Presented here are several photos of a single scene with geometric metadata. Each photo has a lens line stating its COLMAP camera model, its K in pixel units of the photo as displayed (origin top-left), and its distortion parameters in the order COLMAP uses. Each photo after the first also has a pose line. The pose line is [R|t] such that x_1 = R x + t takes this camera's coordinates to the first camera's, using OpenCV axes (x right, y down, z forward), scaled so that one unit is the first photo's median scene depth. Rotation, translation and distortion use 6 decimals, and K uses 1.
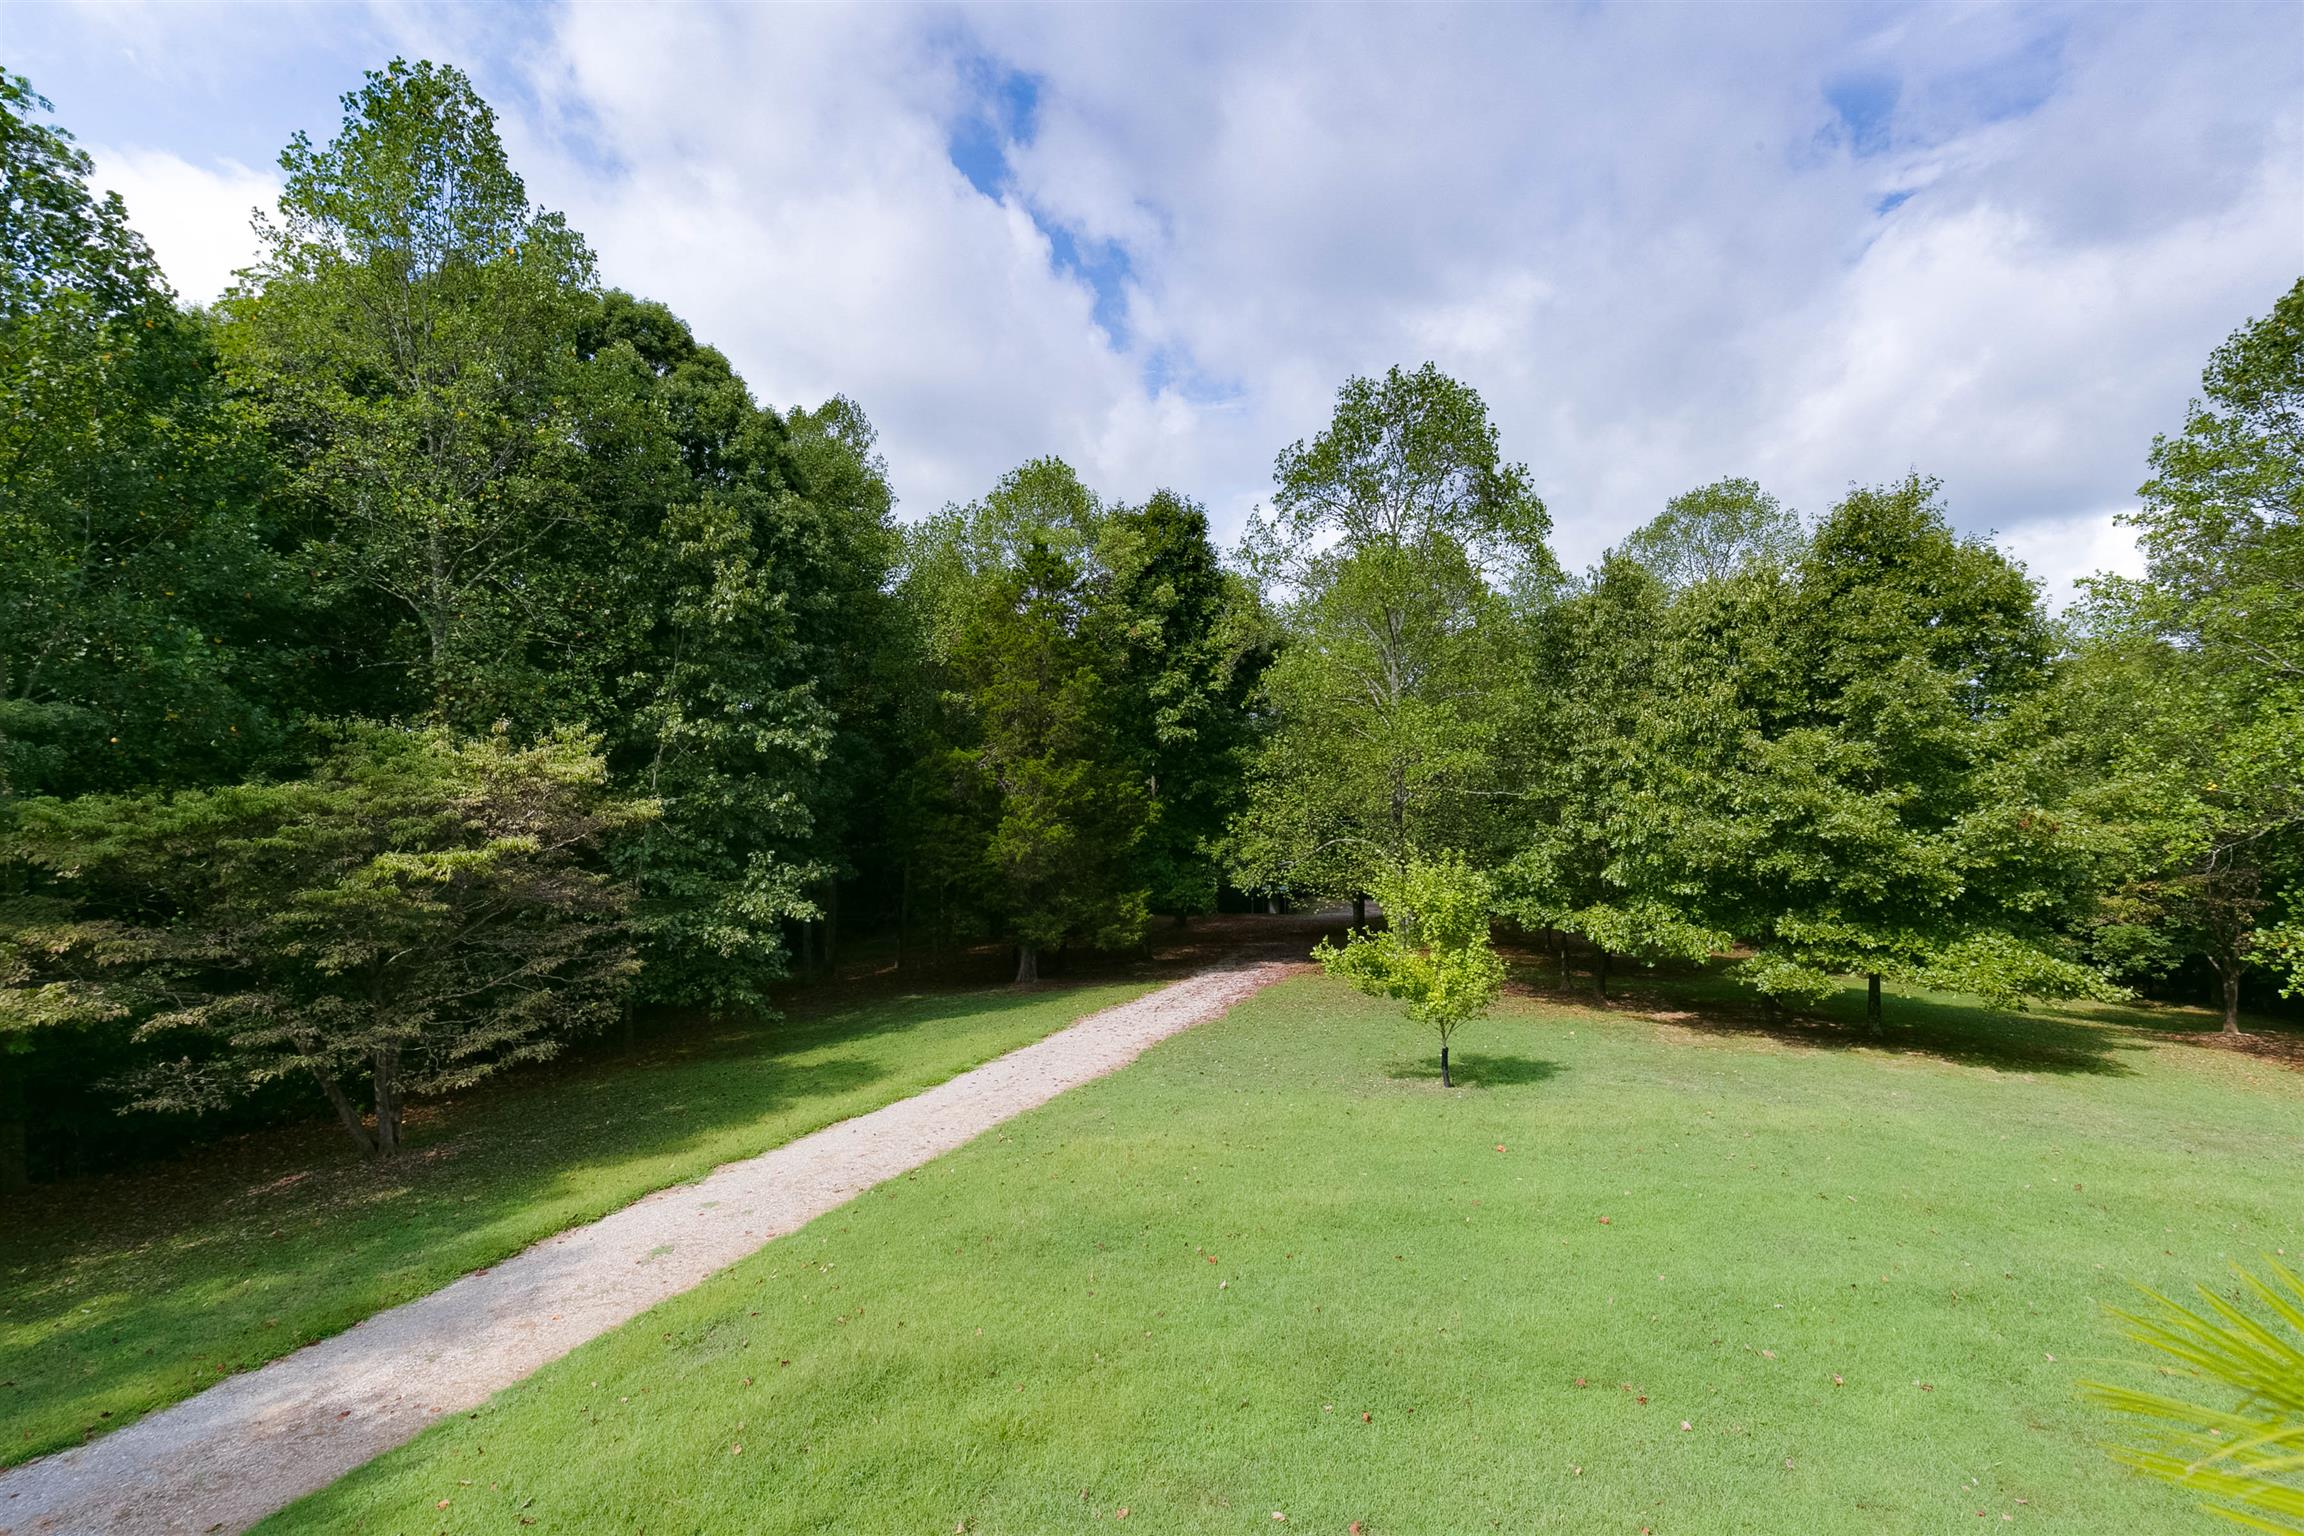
lens RADIAL K [[1055.1, 0, 1159.4], [0, 1055.1, 772.7], [0, 0, 1]] dist [0.001585, -0.000595]
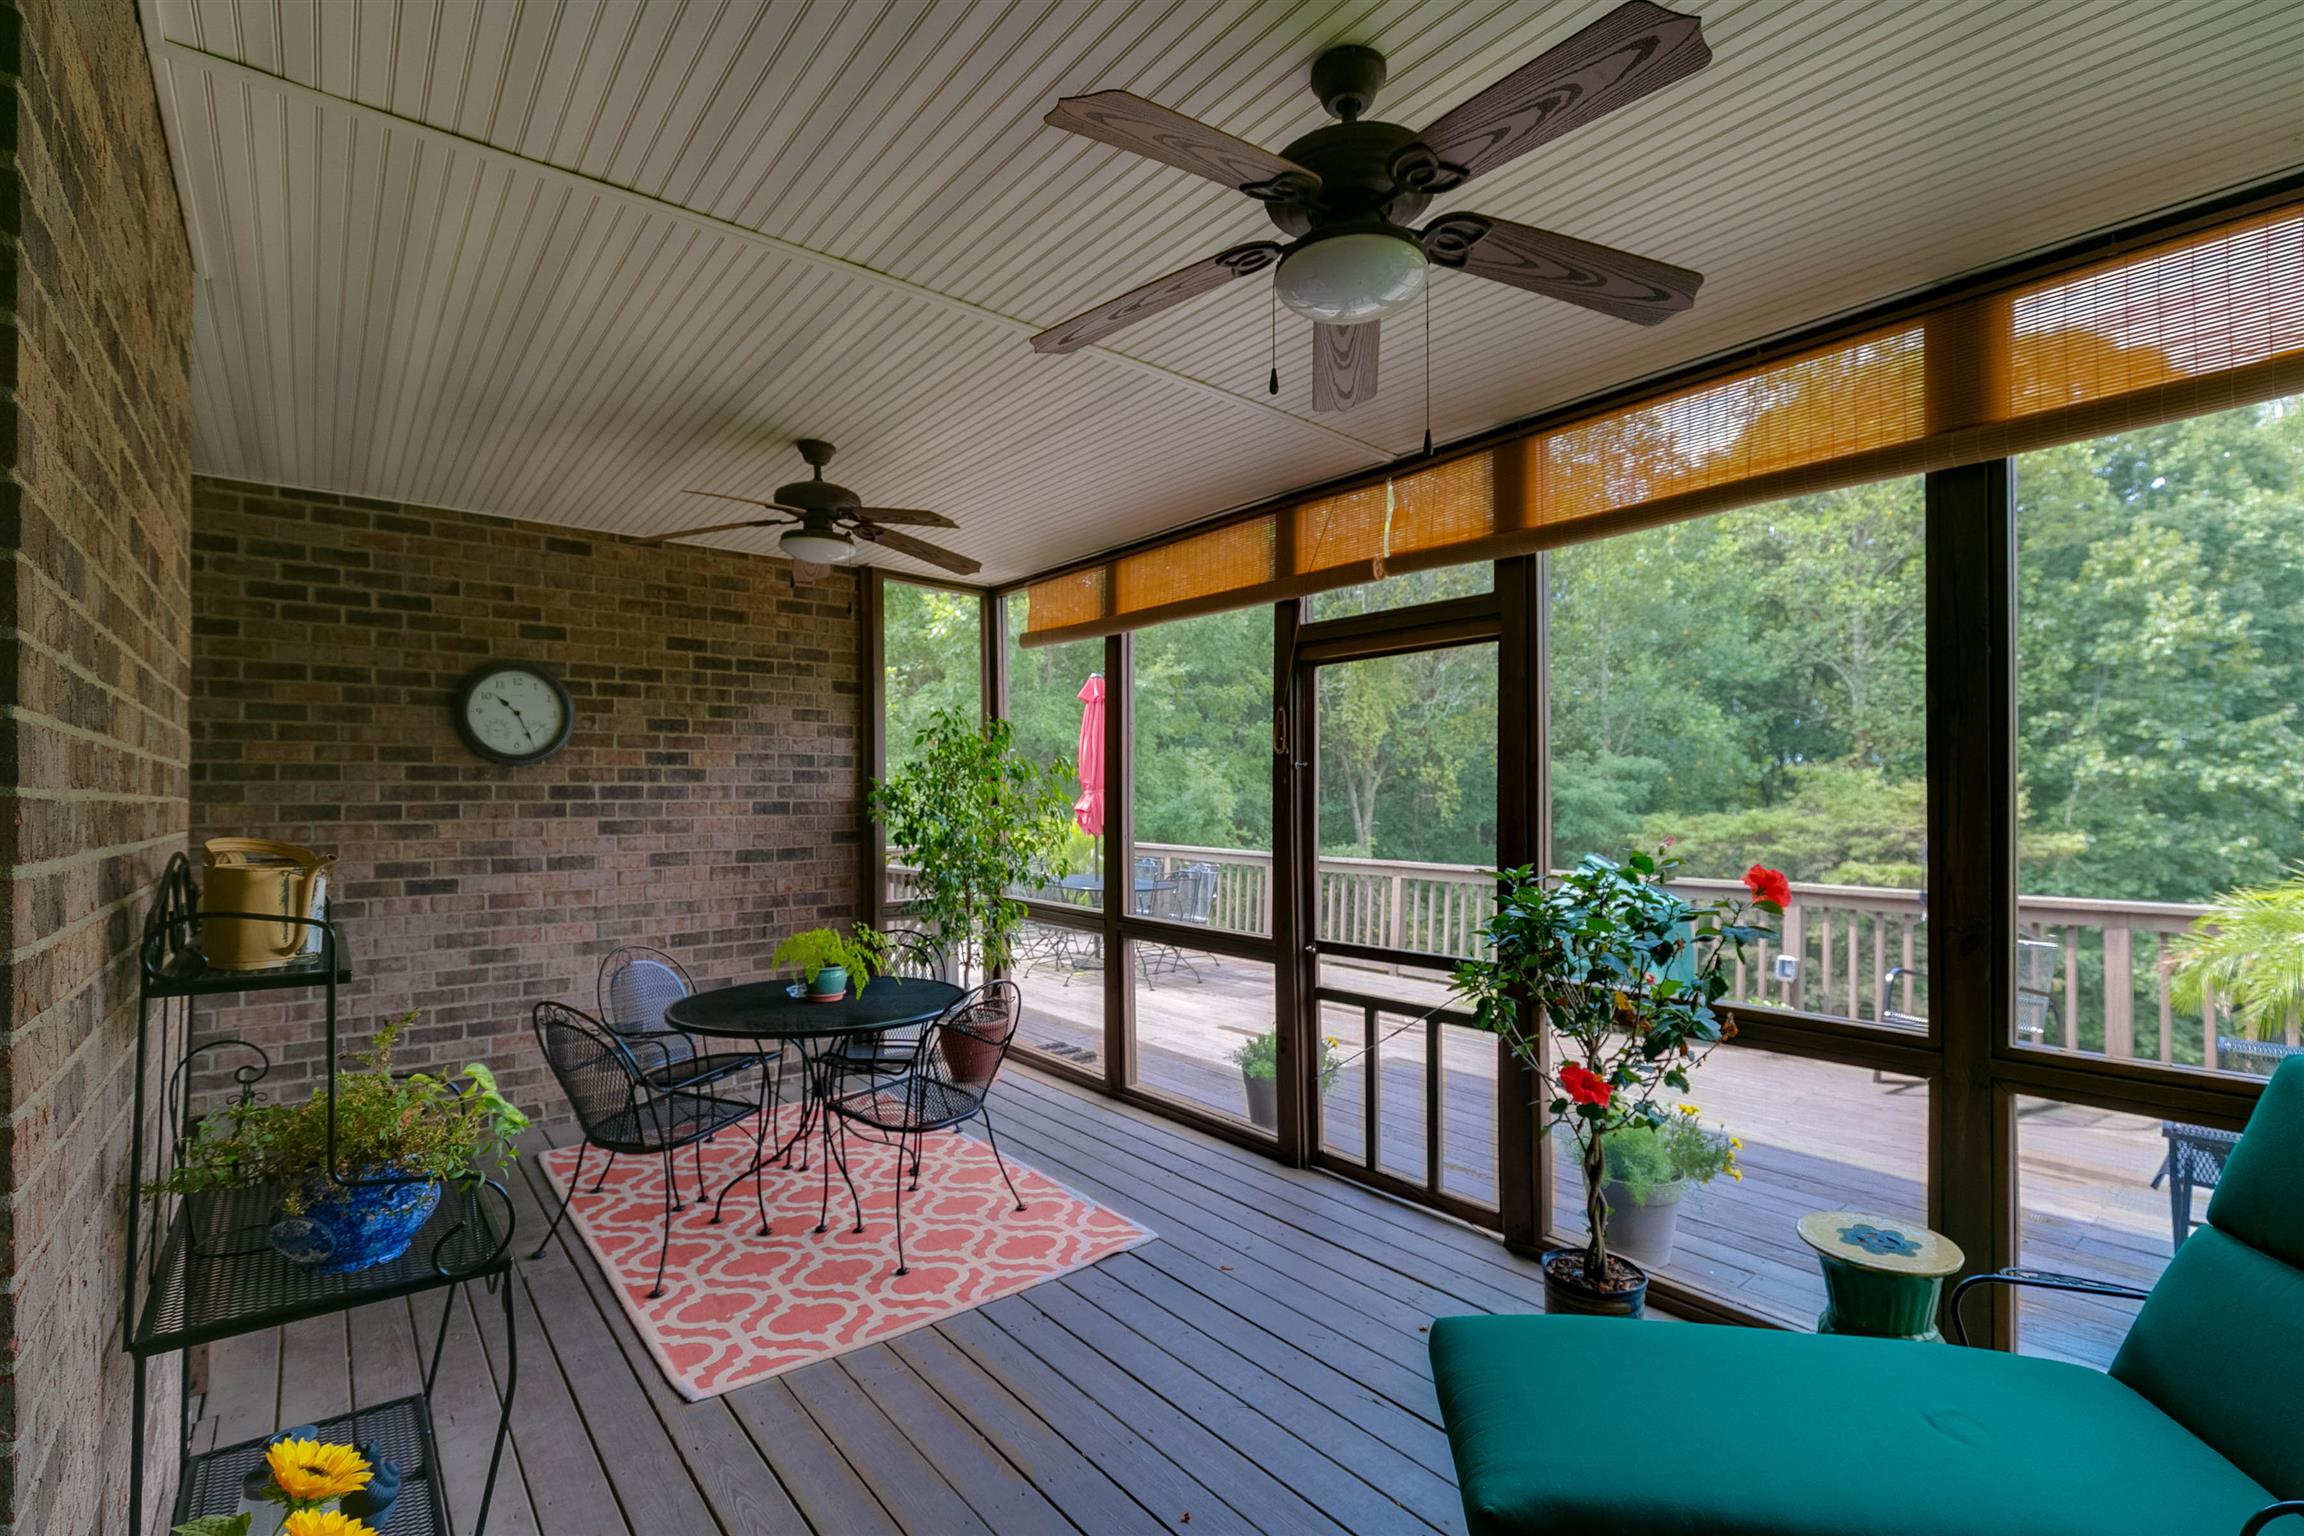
lens RADIAL K [[1055.1, 0, 1163.0], [0, 1055.1, 788.7], [0, 0, 1]] dist [0.001585, -0.000595]
pose [[0.418273, 0.006802, -0.908296, 0.080575], [-0.023678, 0.999714, -0.003417, 0.003320], [0.908013, 0.022936, 0.418314, -0.220228]]
